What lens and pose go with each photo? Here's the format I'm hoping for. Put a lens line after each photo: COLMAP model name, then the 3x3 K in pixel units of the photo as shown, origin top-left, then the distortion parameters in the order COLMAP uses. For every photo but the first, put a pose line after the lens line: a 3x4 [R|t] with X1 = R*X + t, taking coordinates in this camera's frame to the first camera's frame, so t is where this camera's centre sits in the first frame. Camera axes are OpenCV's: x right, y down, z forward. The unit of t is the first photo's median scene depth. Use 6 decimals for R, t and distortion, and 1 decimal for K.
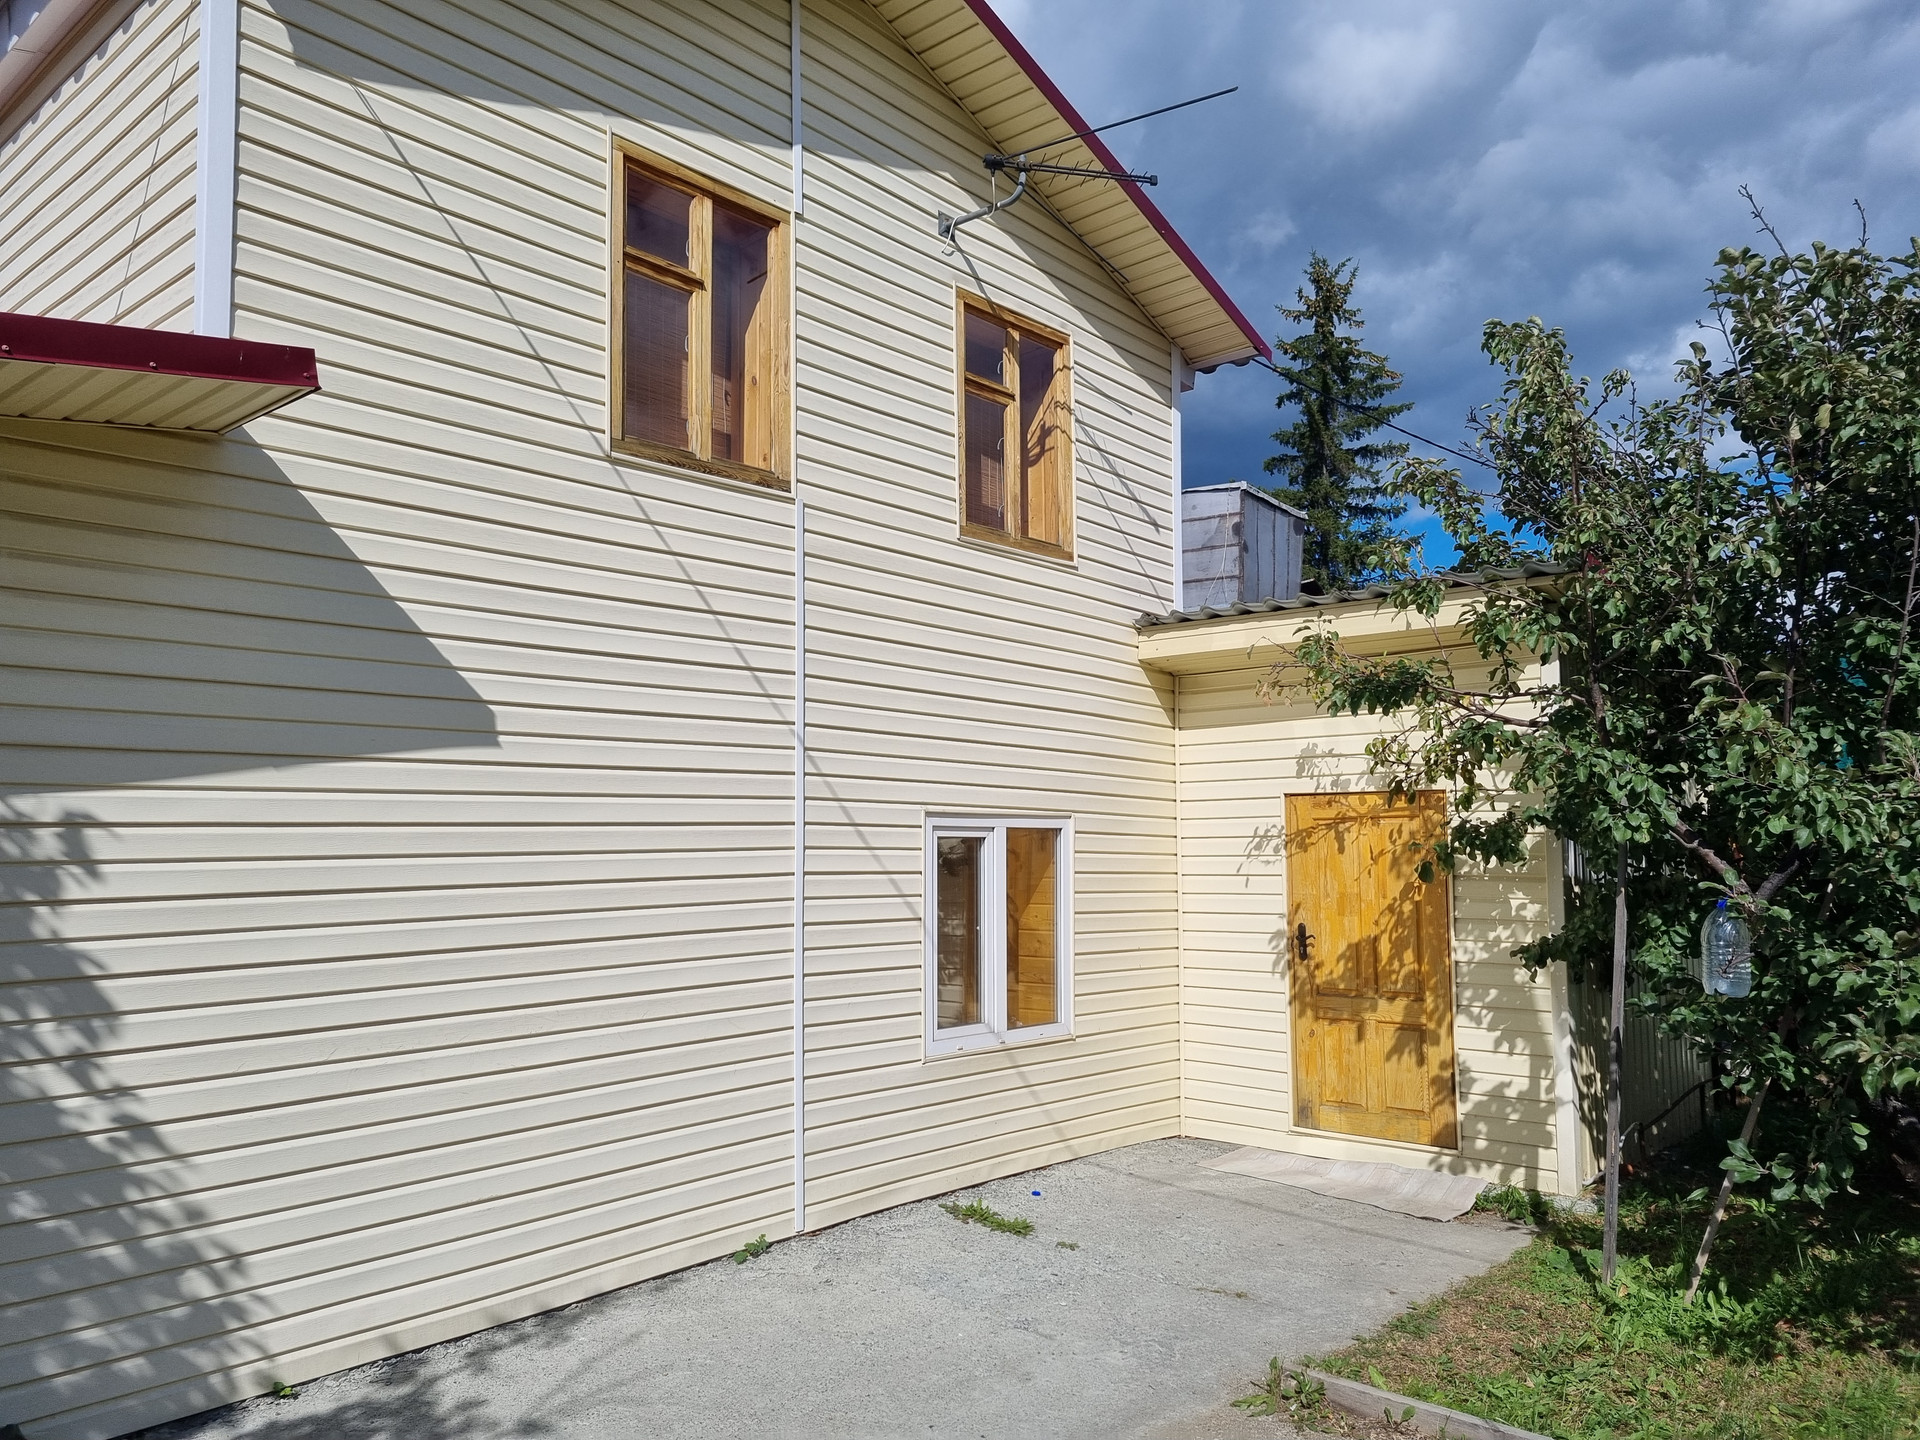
lens RADIAL K [[1424.3, 0, 958.4], [0, 1424.3, 716.4], [0, 0, 1]] dist [0.053342, -0.040334]
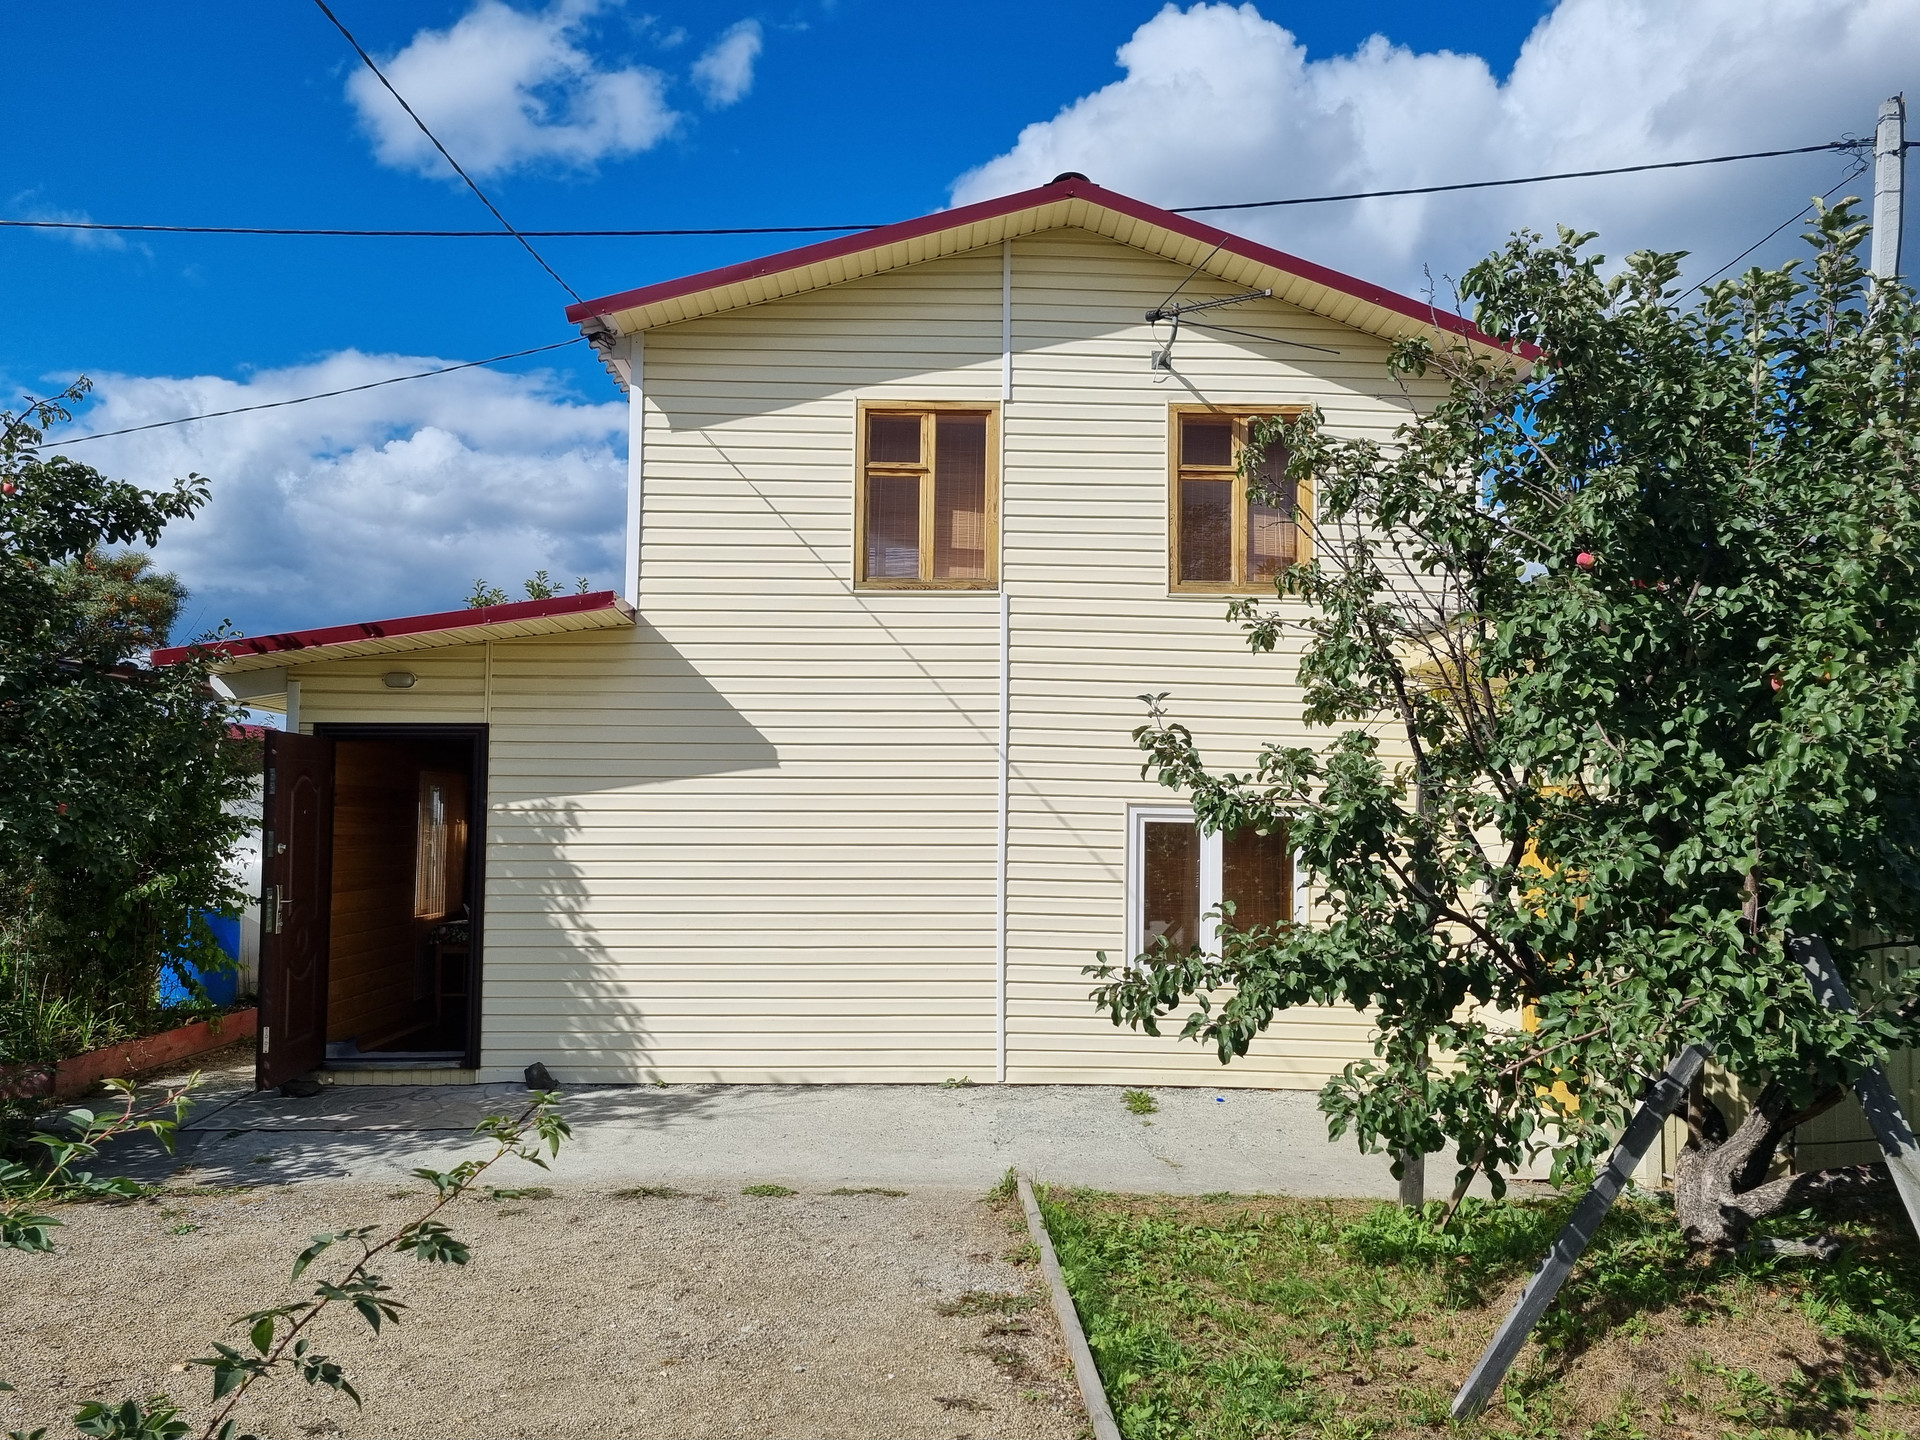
lens RADIAL K [[1424.3, 0, 958.4], [0, 1424.3, 716.4], [0, 0, 1]] dist [0.053342, -0.040334]
pose [[0.666800, -0.055135, -0.743194, 1.058286], [0.051548, 0.998283, -0.027810, 0.016203], [0.743452, -0.019766, 0.668497, -0.032556]]
